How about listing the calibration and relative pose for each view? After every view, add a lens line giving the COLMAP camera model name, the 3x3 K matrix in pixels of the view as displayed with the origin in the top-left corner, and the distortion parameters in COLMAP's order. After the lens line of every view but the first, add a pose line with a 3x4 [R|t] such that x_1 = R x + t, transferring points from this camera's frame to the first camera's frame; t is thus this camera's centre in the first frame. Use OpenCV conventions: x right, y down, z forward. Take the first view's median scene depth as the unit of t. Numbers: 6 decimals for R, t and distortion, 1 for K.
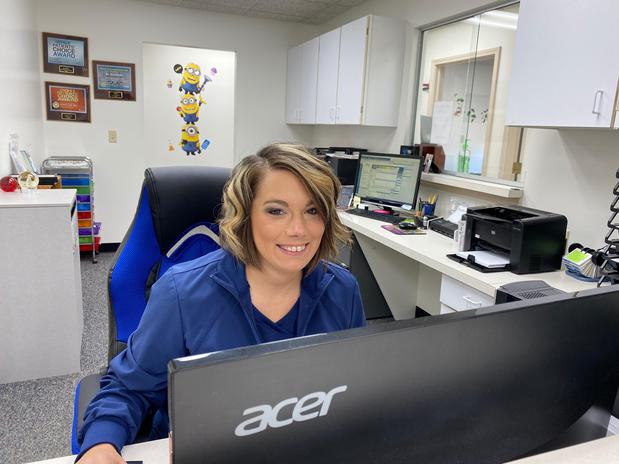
lens RADIAL K [[471.1, 0, 309.5], [0, 471.1, 232.0], [0, 0, 1]] dist [0.046956, -0.060811]
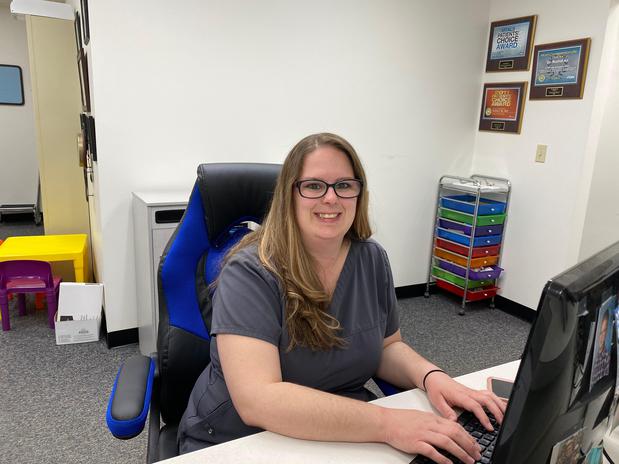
lens RADIAL K [[471.1, 0, 309.5], [0, 471.1, 232.0], [0, 0, 1]] dist [0.046956, -0.060811]
pose [[0.103011, 0.180506, -0.978165, 0.247607], [-0.266087, 0.952557, 0.147759, -0.109914], [0.958429, 0.245056, 0.146154, 0.630345]]
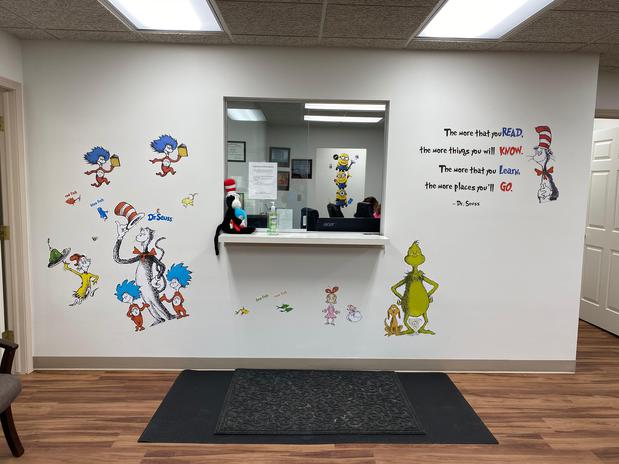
lens RADIAL K [[471.1, 0, 309.5], [0, 471.1, 232.0], [0, 0, 1]] dist [0.046956, -0.060811]
pose [[0.944224, 0.007461, -0.329220, 0.238885], [-0.046641, 0.992695, -0.111272, 0.139540], [0.325985, 0.120421, 0.937674, -0.722216]]
